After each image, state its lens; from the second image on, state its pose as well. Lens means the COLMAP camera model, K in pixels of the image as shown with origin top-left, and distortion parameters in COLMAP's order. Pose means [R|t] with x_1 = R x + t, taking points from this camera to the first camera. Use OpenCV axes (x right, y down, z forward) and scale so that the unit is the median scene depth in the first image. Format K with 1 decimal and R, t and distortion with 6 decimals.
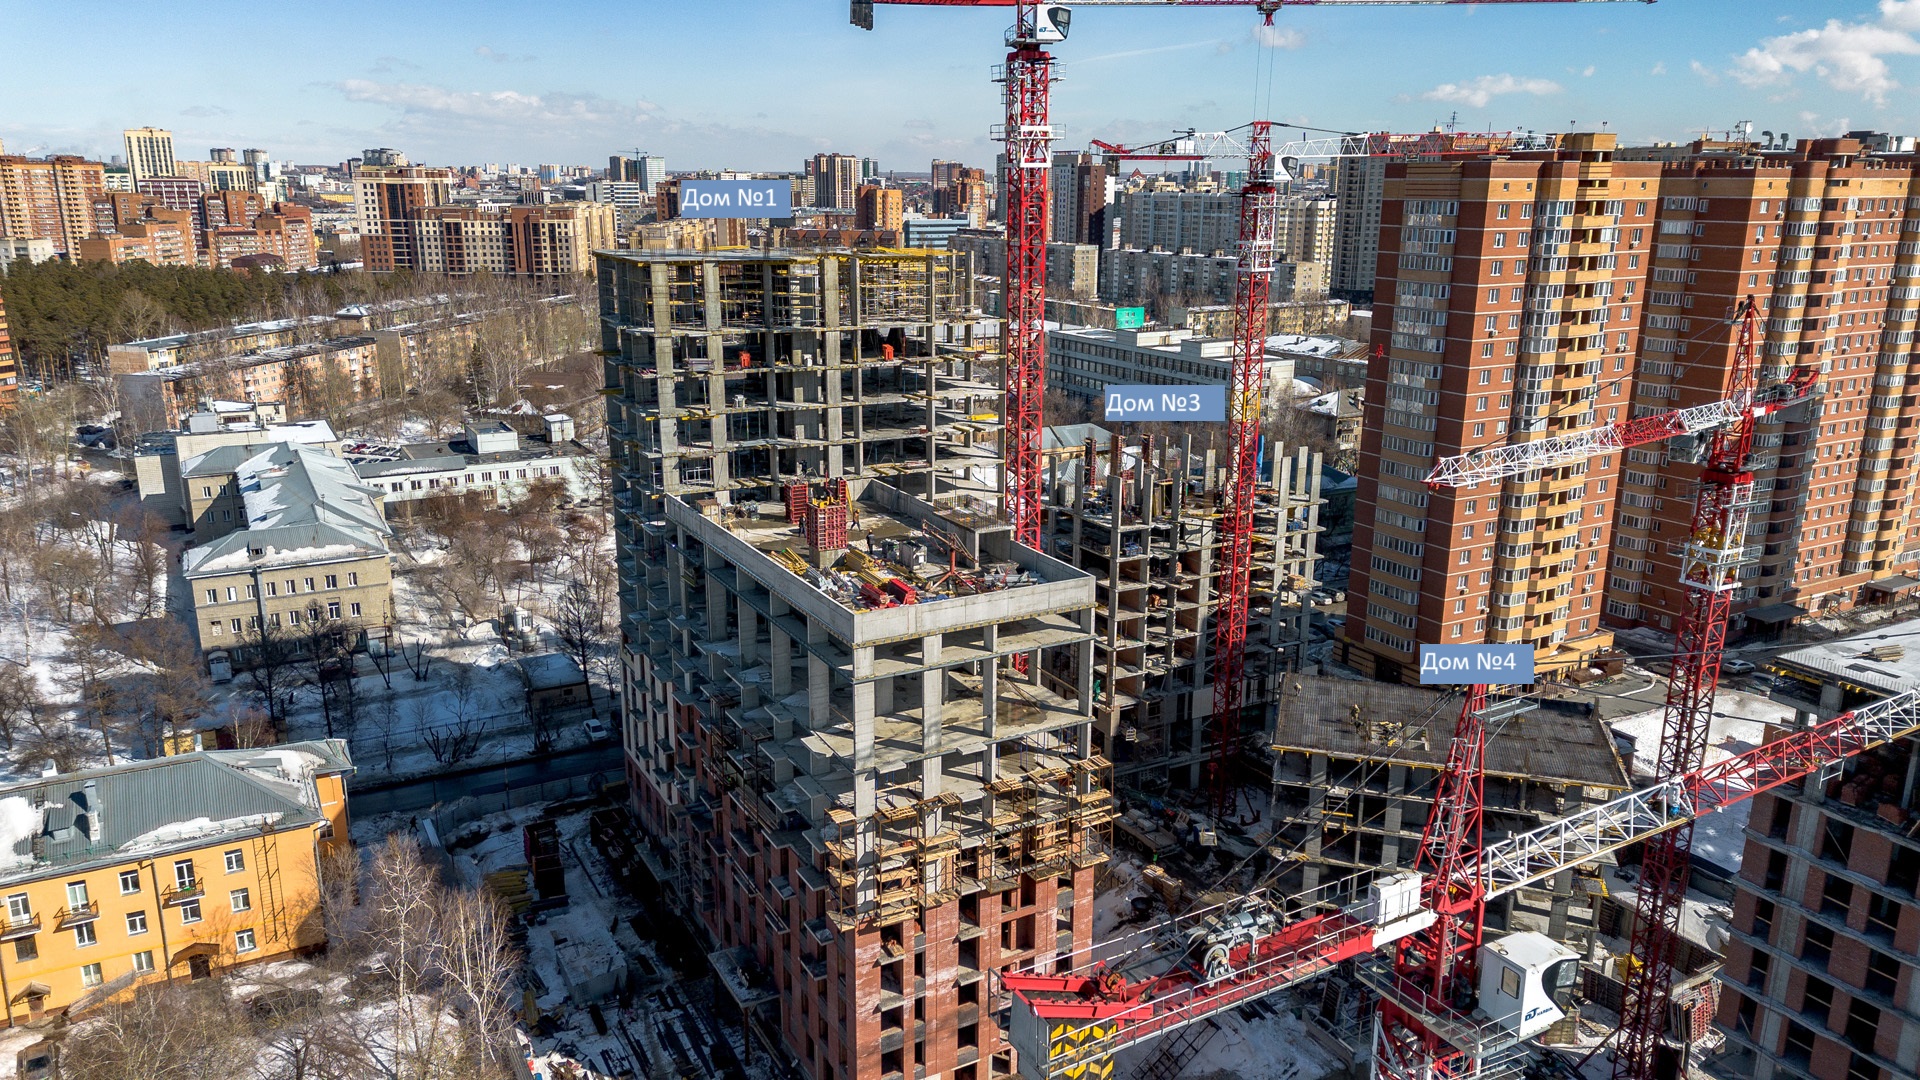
lens RADIAL K [[1340.1, 0, 960.0], [0, 1340.1, 540.0], [0, 0, 1]] dist [0.047666, 0.000584]
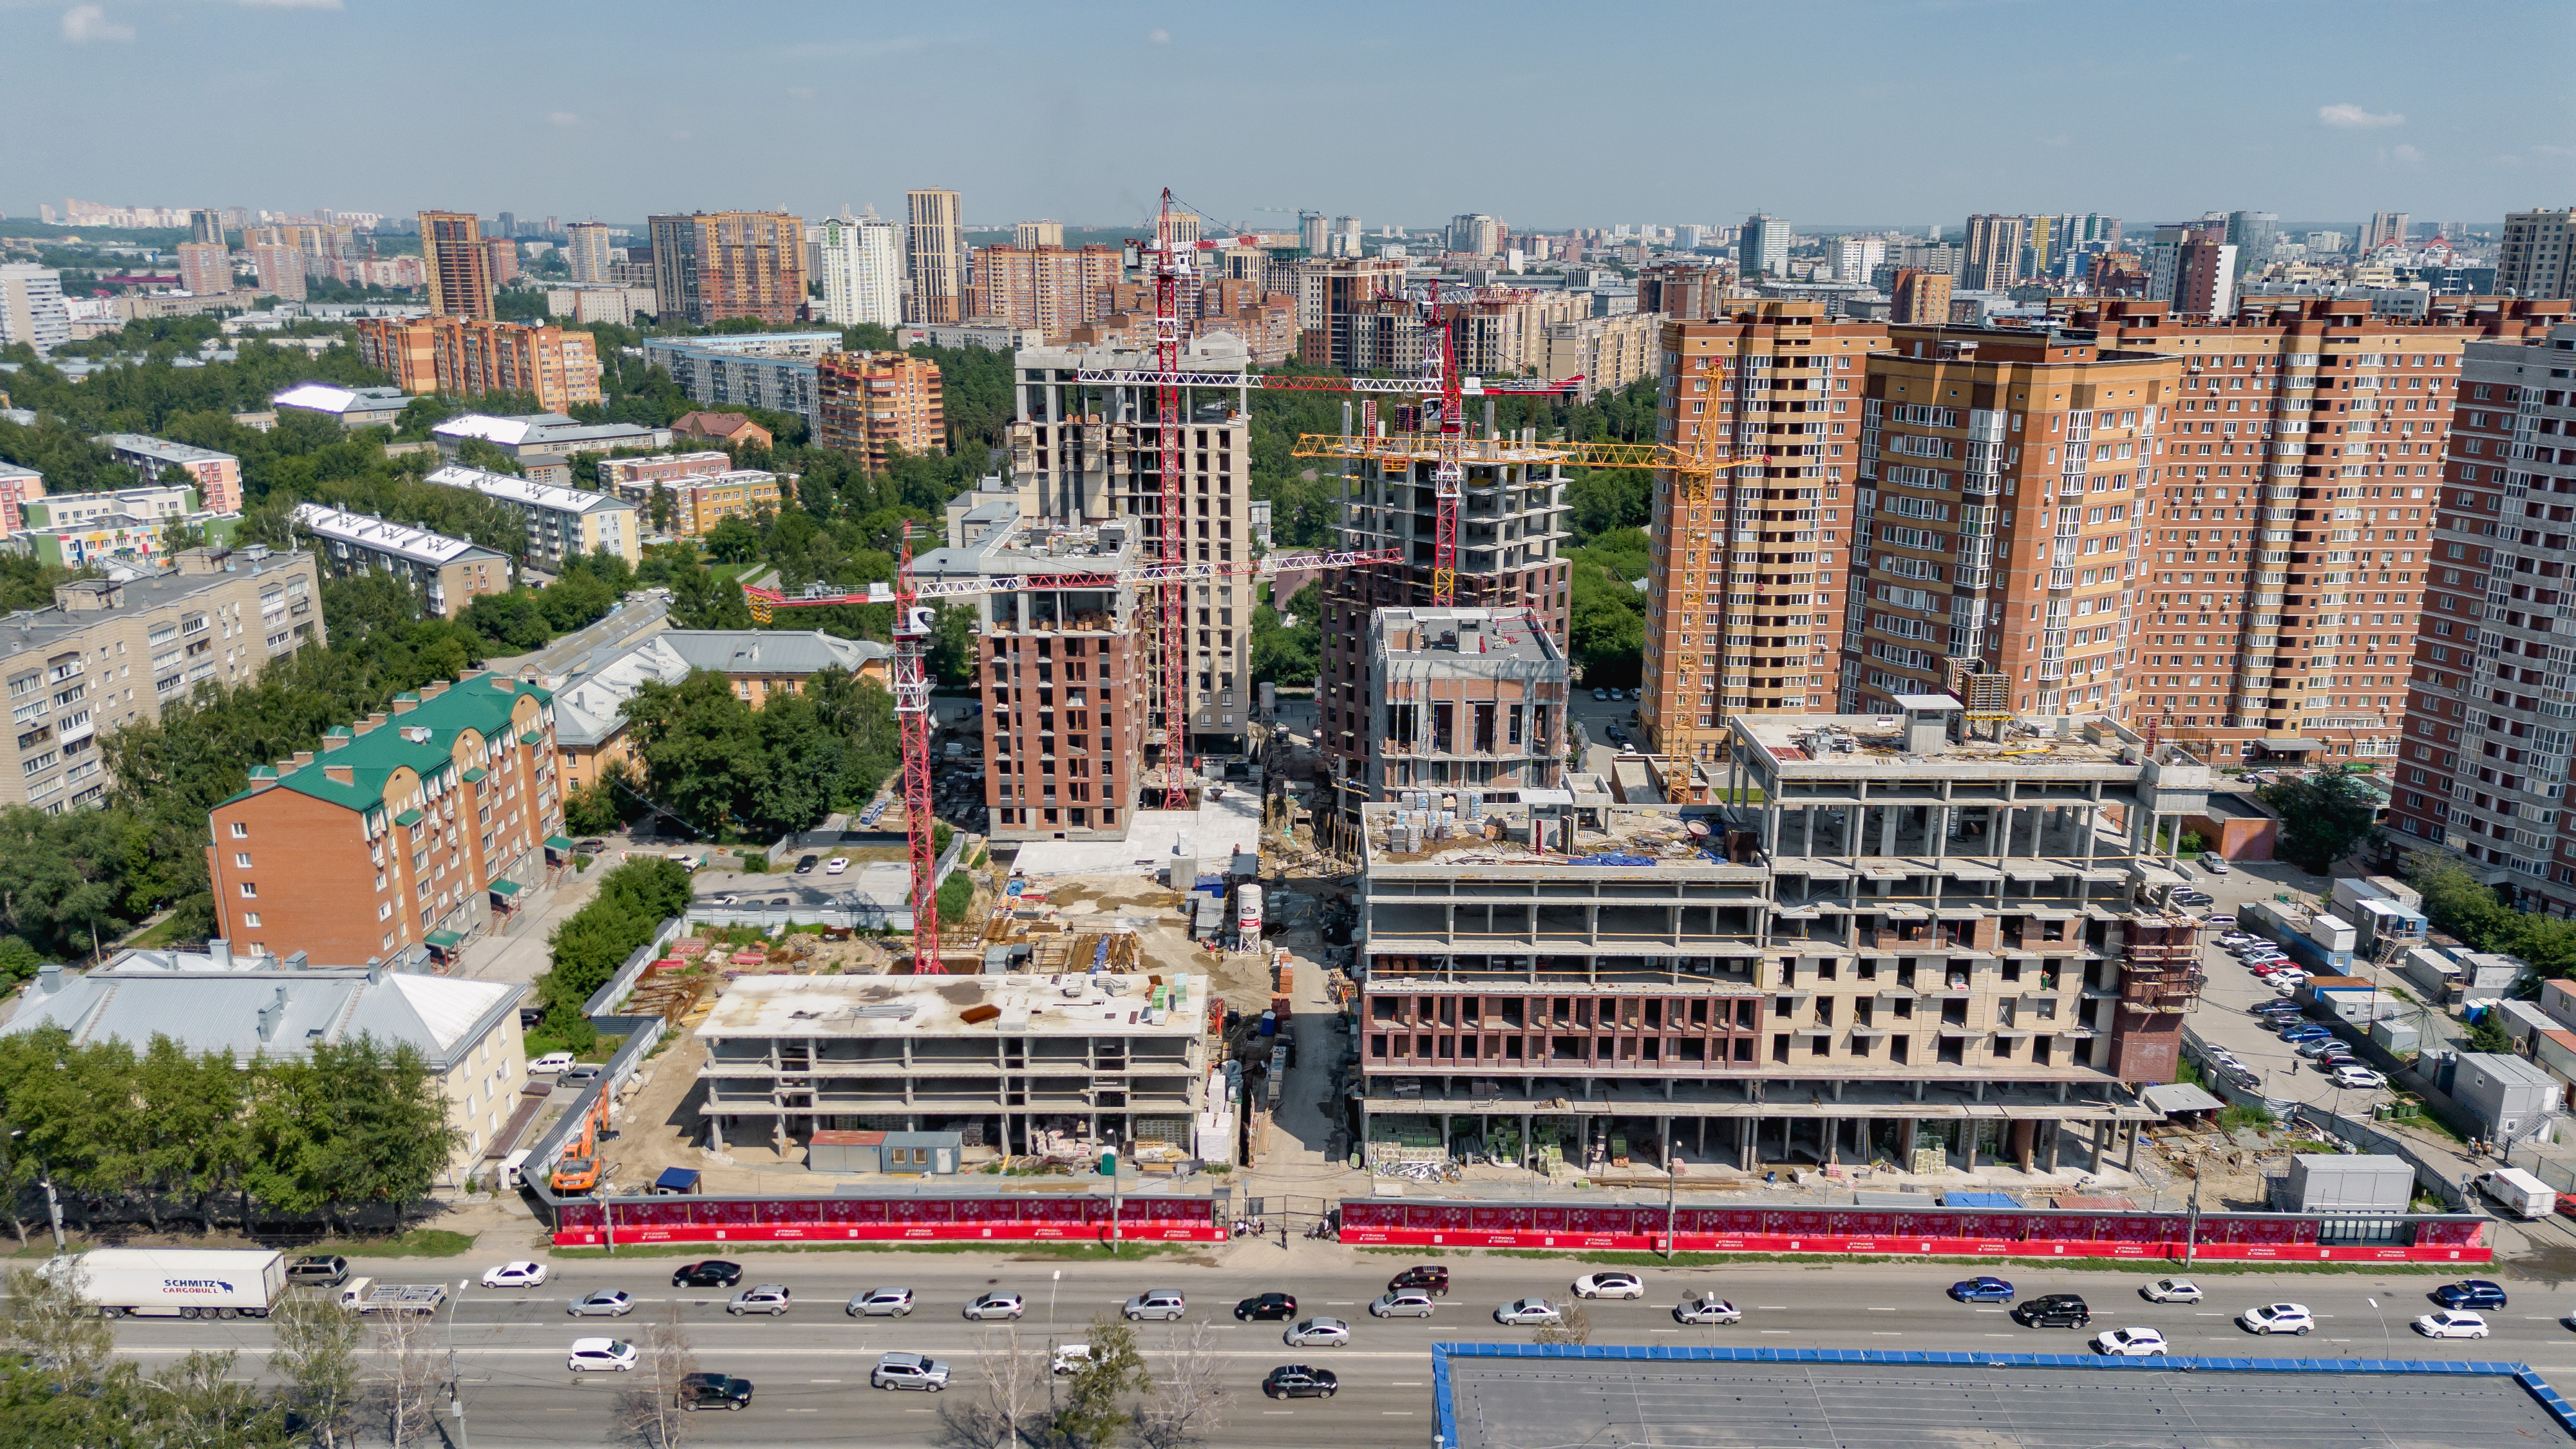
lens RADIAL K [[1798.0, 0, 1288.0], [0, 1798.0, 724.5], [0, 0, 1]] dist [0.047666, 0.000584]
pose [[0.872441, 0.123804, -0.472778, 0.207256], [-0.123593, 0.991828, 0.031652, 0.020145], [0.472833, 0.030818, 0.880613, -0.152027]]
